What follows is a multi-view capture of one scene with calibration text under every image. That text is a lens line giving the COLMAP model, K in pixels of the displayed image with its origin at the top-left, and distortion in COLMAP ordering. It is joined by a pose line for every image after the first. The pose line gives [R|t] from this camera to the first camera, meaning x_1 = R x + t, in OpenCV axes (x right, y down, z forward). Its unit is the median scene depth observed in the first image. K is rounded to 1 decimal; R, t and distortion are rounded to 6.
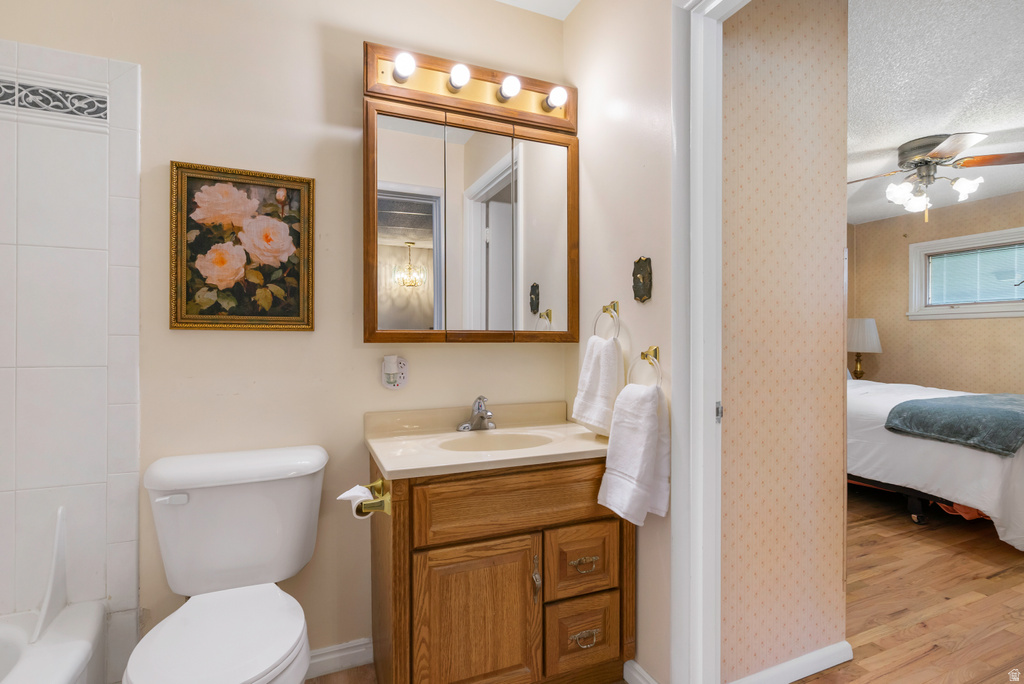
lens RADIAL K [[462.2, 0, 509.8], [0, 462.2, 342.2], [0, 0, 1]] dist [-0.008011, 0.002862]
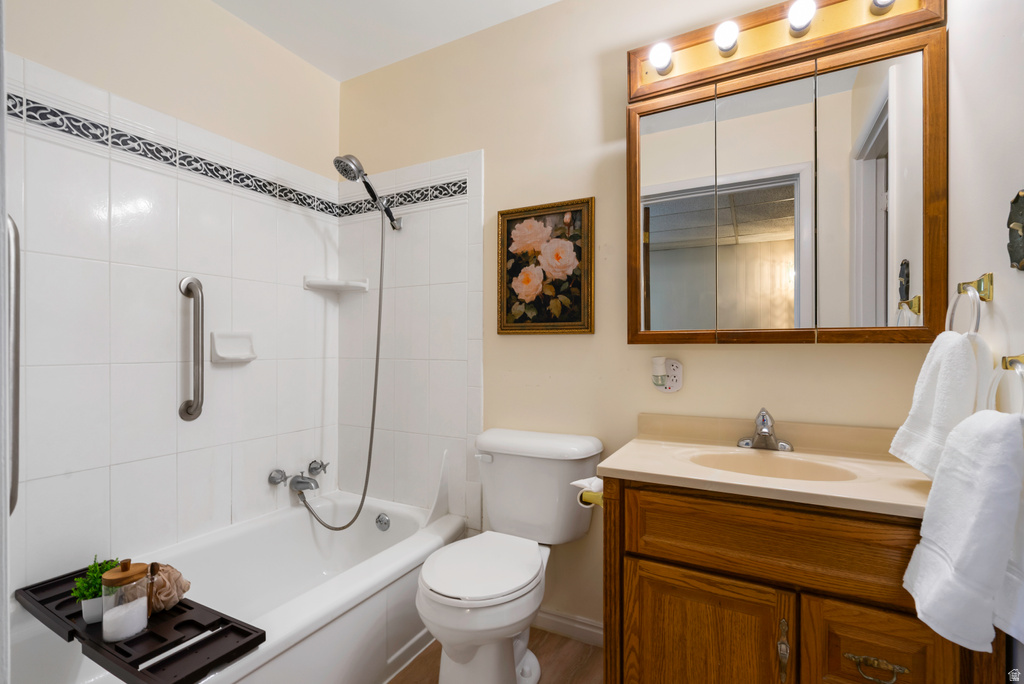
lens RADIAL K [[462.2, 0, 509.4], [0, 462.2, 345.6], [0, 0, 1]] dist [-0.008011, 0.002862]
pose [[0.636600, -0.003012, -0.771188, 0.333381], [0.001438, 0.999995, -0.002719, 0.007602], [0.771193, 0.000622, 0.636601, 0.150395]]
